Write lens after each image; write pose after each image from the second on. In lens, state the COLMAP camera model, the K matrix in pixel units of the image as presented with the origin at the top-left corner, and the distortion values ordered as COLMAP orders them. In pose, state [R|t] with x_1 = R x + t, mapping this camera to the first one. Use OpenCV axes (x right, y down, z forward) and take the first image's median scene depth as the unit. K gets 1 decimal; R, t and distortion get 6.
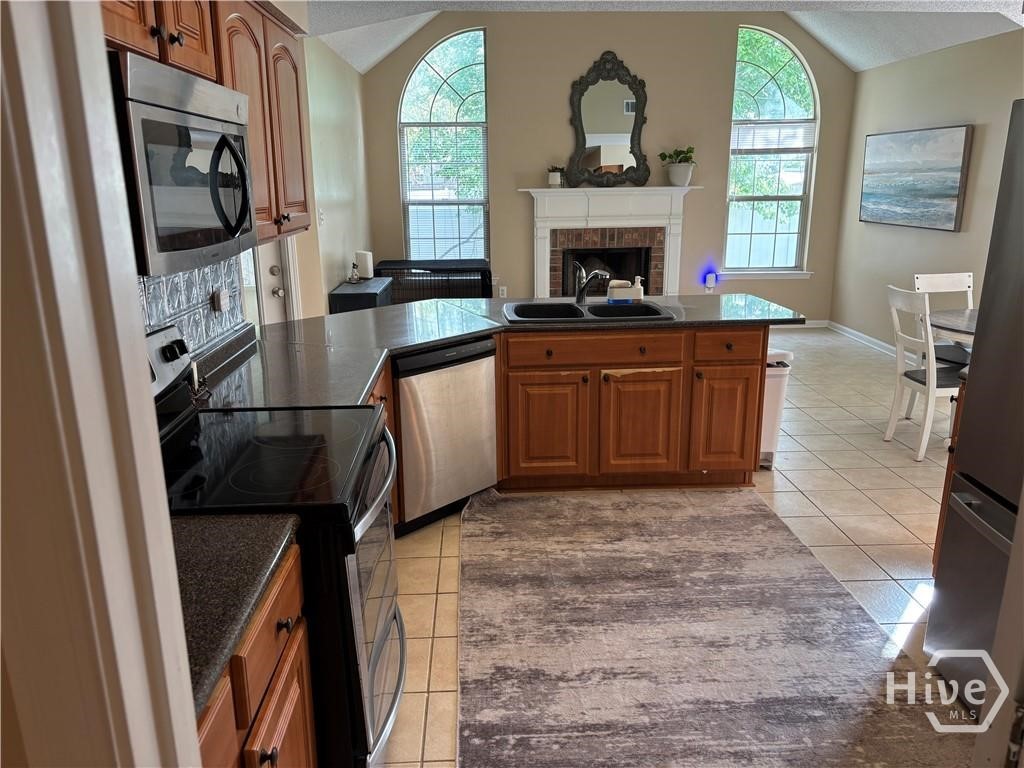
lens RADIAL K [[761.6, 0, 512.0], [0, 761.6, 384.0], [0, 0, 1]] dist [0.026939, -0.001822]
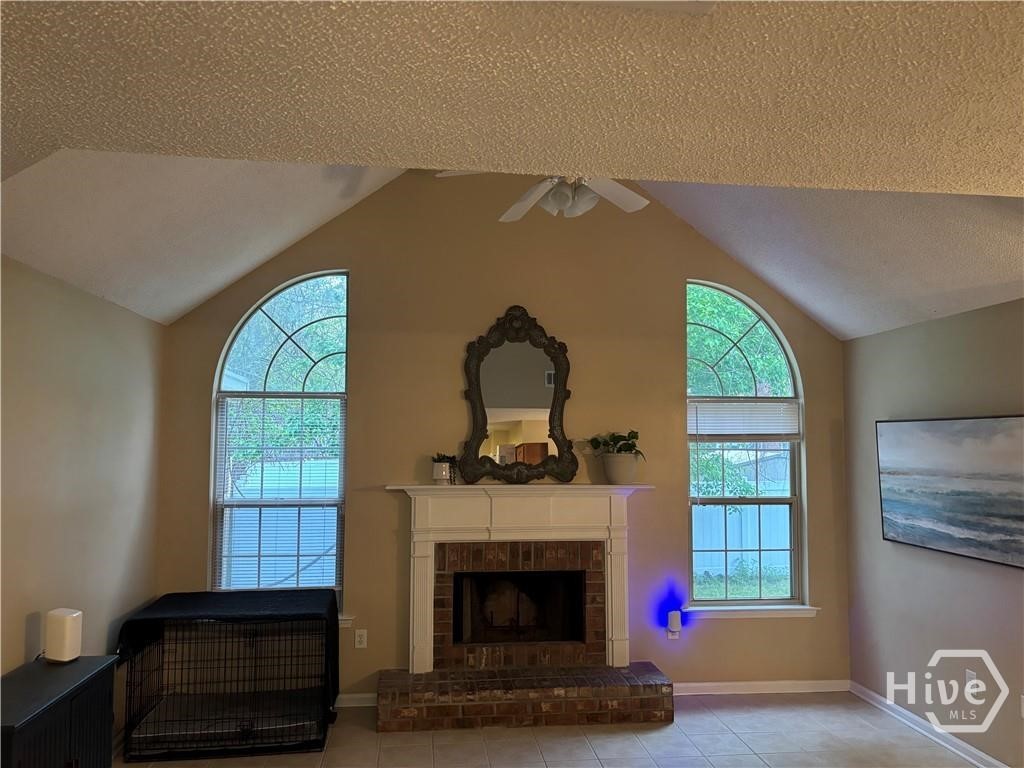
lens RADIAL K [[758.3, 0, 494.8], [0, 758.3, 382.9], [0, 0, 1]] dist [0.011033, -0.006225]
pose [[0.998931, 0.017167, 0.042920, 0.072399], [-0.001678, 0.941340, -0.337455, -0.111402], [-0.046196, 0.337022, 0.940363, 0.321145]]
